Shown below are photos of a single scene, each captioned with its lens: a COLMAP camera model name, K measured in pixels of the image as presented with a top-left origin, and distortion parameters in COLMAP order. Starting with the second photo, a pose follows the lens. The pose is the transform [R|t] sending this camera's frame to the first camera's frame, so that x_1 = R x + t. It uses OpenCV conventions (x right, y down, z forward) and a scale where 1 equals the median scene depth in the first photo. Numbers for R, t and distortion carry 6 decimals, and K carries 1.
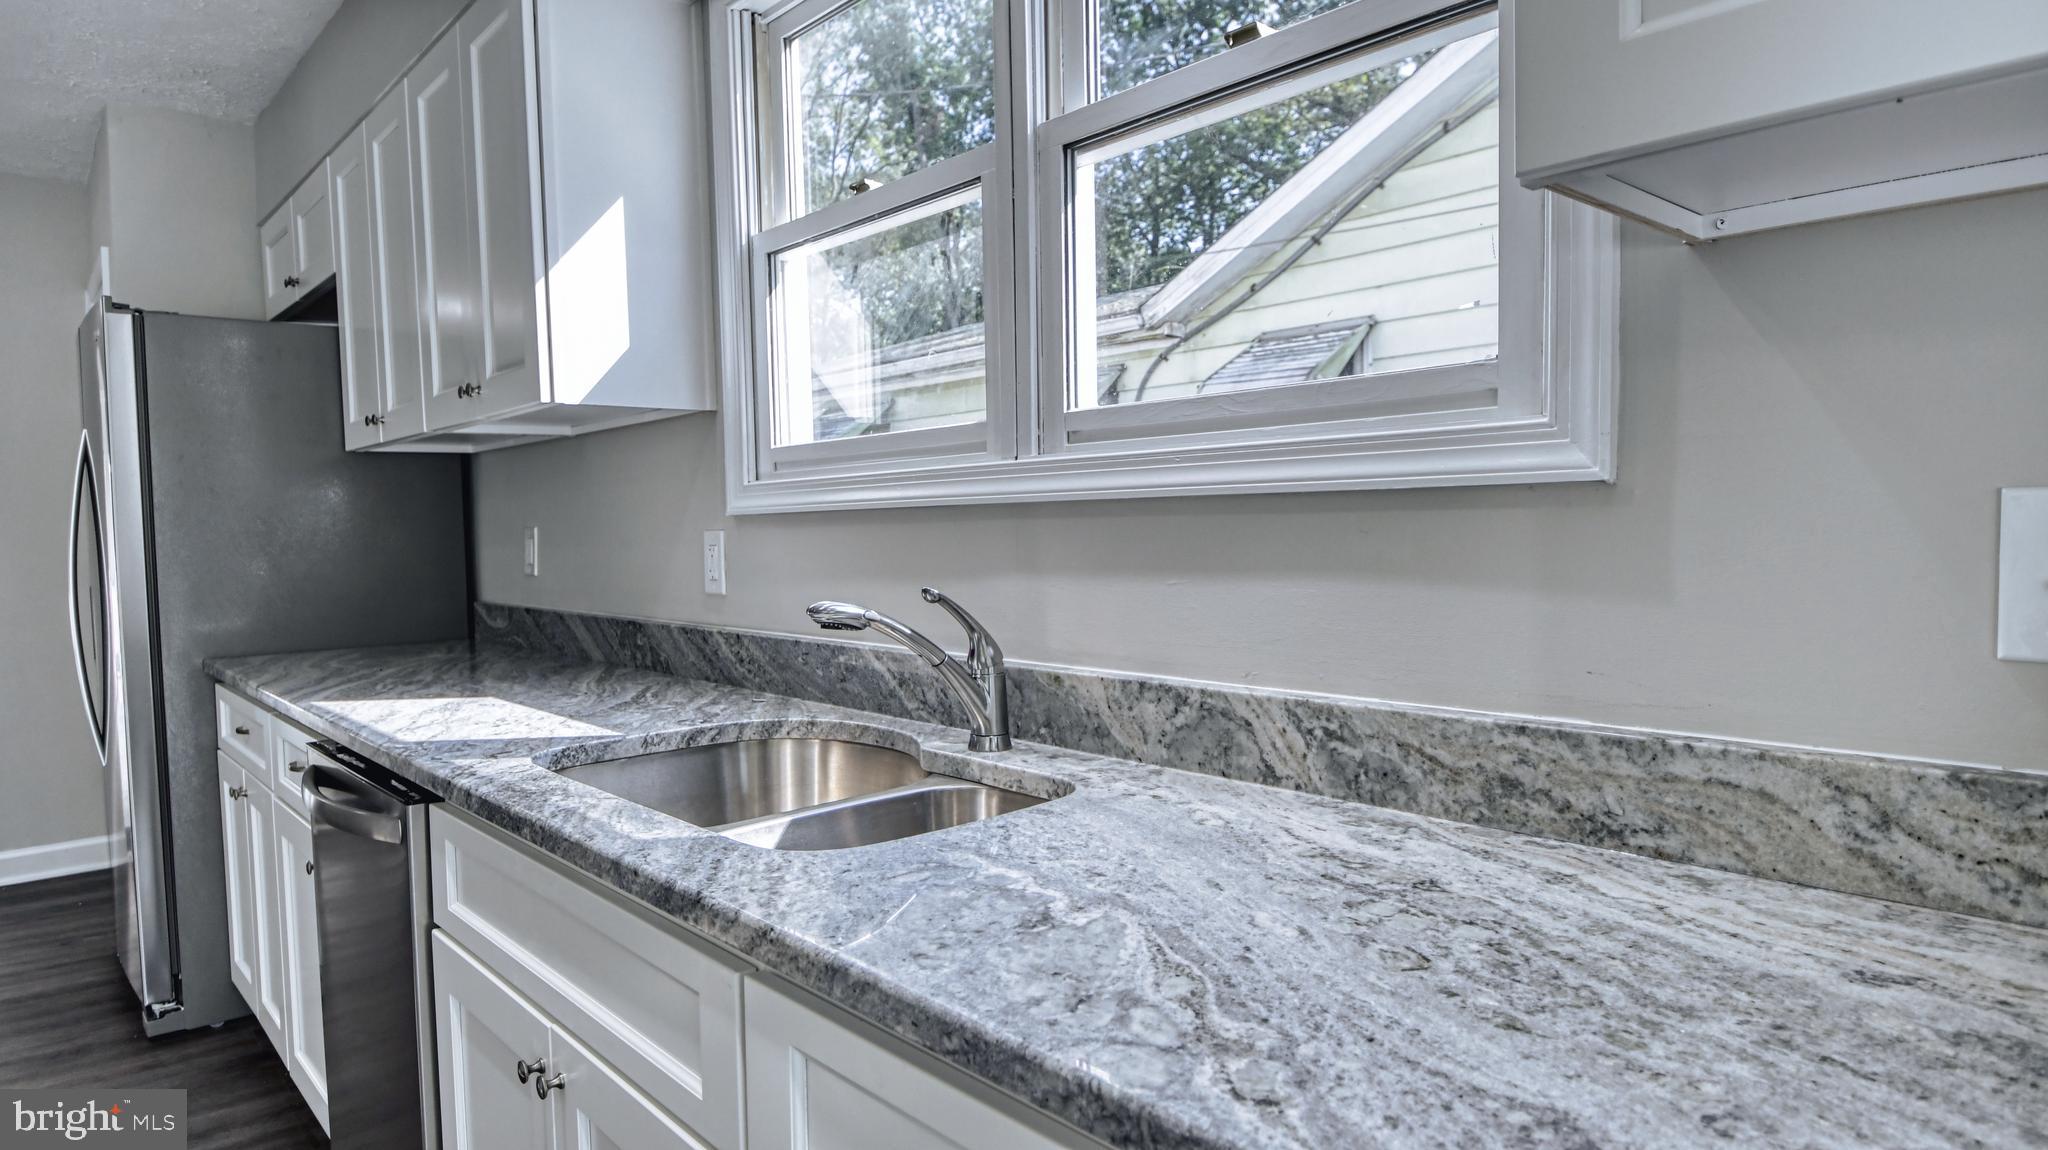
lens RADIAL K [[1164.8, 0, 1010.4], [0, 1164.8, 580.3], [0, 0, 1]] dist [0.025787, -0.038526]
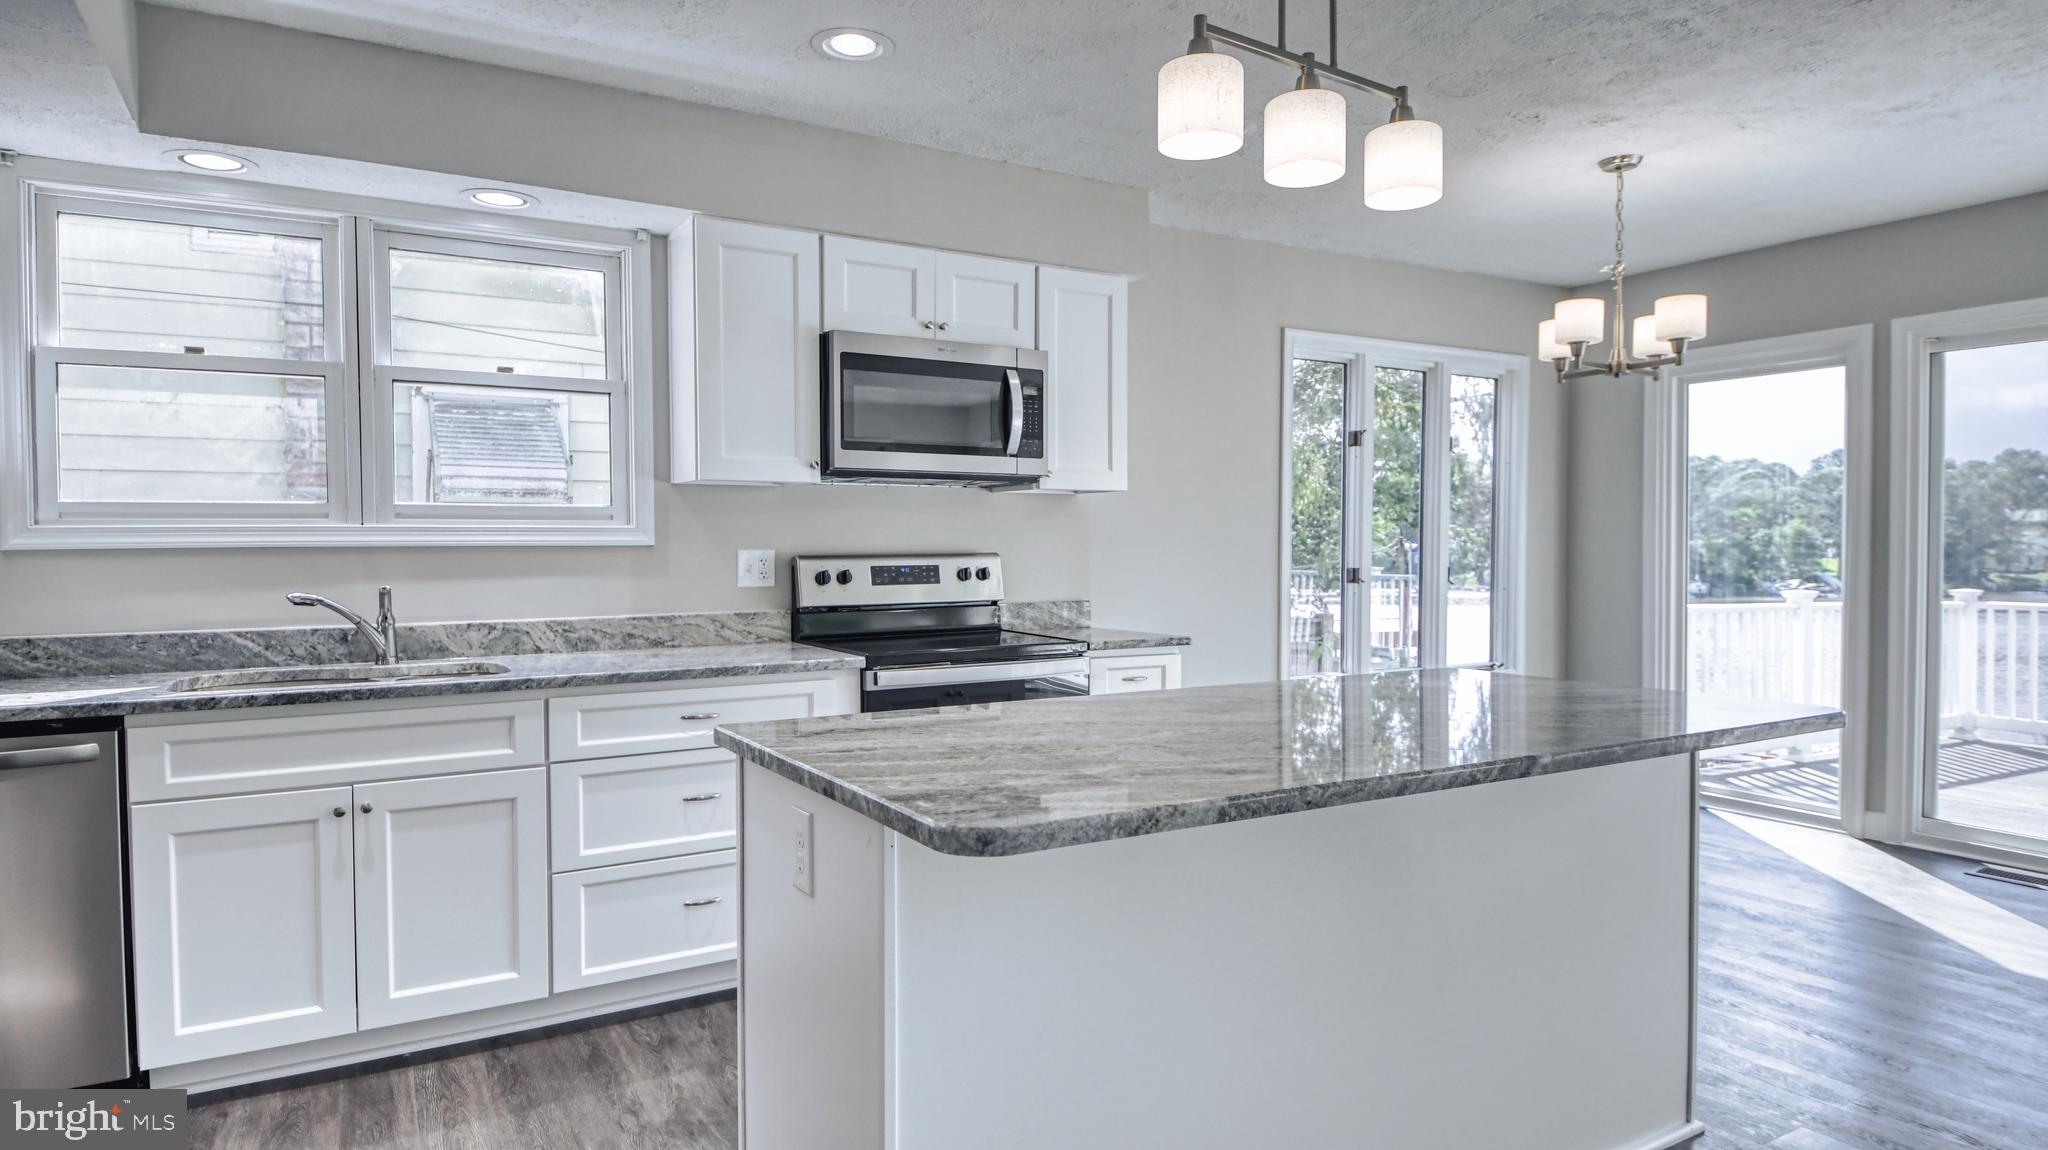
lens RADIAL K [[1164.8, 0, 1018.1], [0, 1164.8, 583.1], [0, 0, 1]] dist [0.025787, -0.038526]
pose [[0.202790, -0.013800, 0.979125, -1.597262], [0.047939, 0.998842, 0.004150, 0.038543], [-0.978048, 0.046096, 0.203216, -0.470233]]
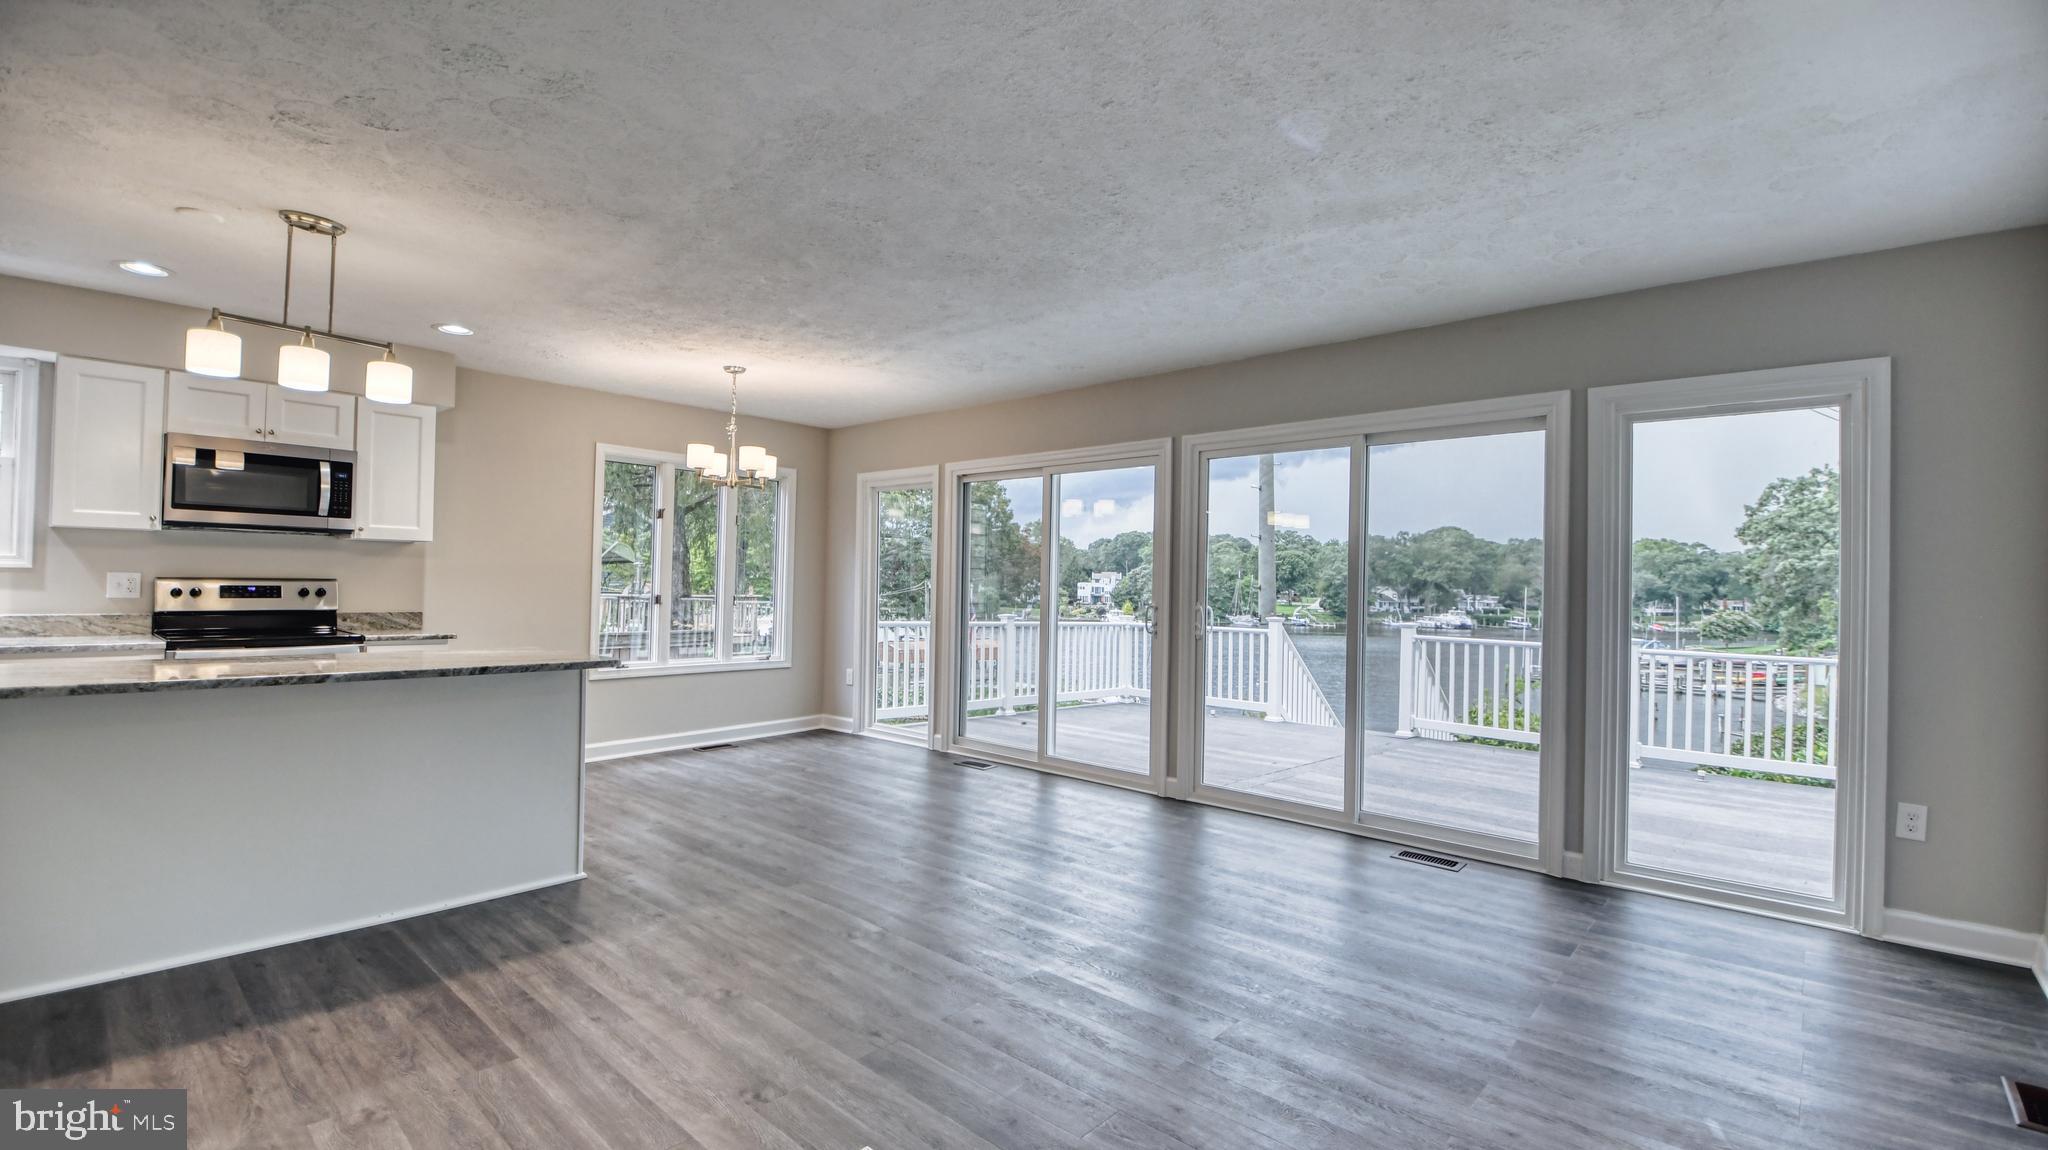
lens RADIAL K [[900.5, 0, 1014.7], [0, 900.5, 580.3], [0, 0, 1]] dist [0.000001, -0.016950]
pose [[-0.117627, 0.022677, 0.992799, -2.299044], [0.031602, 0.999318, -0.019082, 0.109359], [-0.992555, 0.029130, -0.118264, -1.717239]]
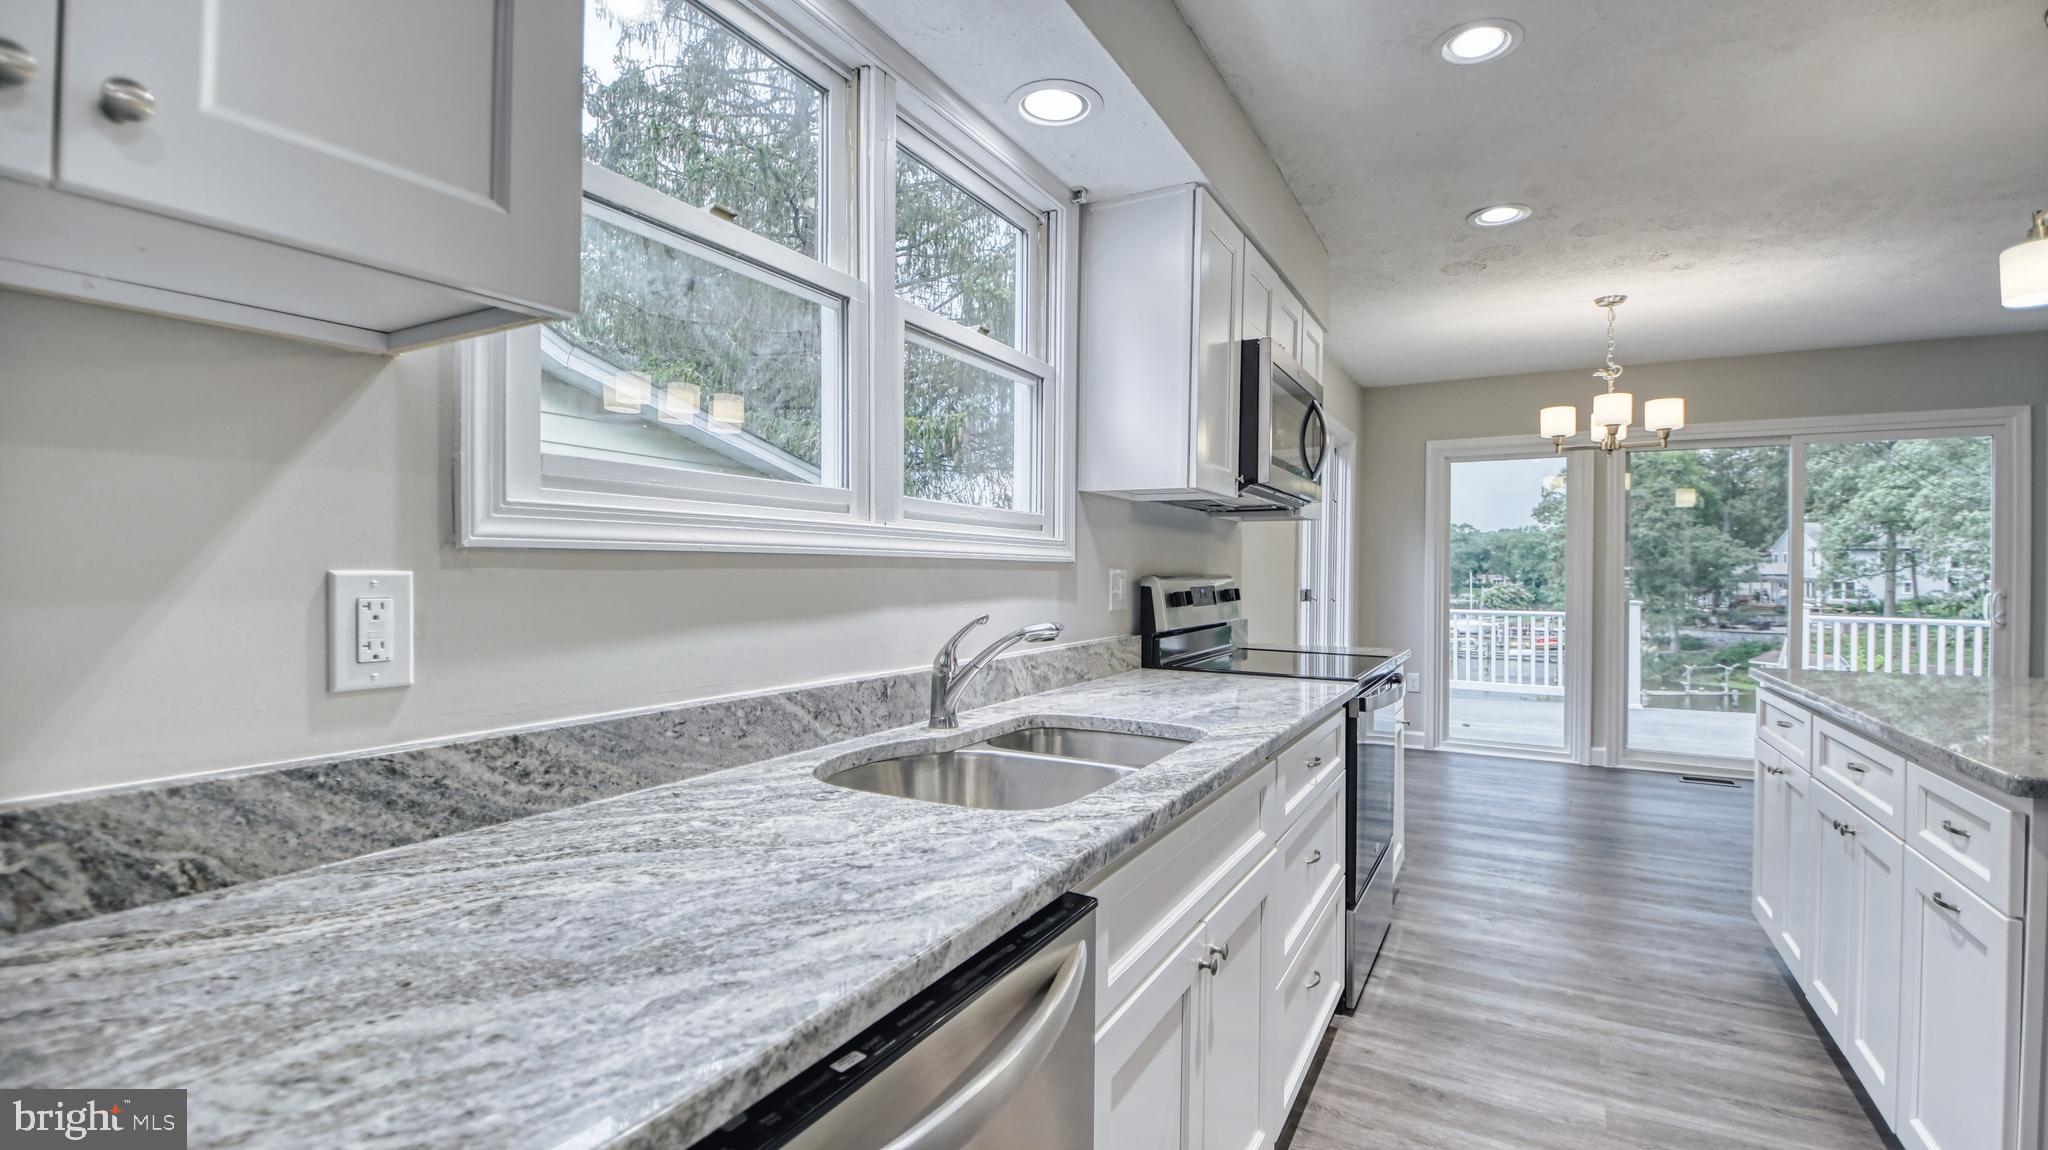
lens RADIAL K [[900.5, 0, 1011.8], [0, 900.5, 572.4], [0, 0, 1]] dist [0.000001, -0.016950]
pose [[-0.311415, 0.014844, 0.950158, -0.960698], [0.045367, 0.998970, -0.000738, -0.037040], [-0.949190, 0.042876, -0.311768, 1.090717]]
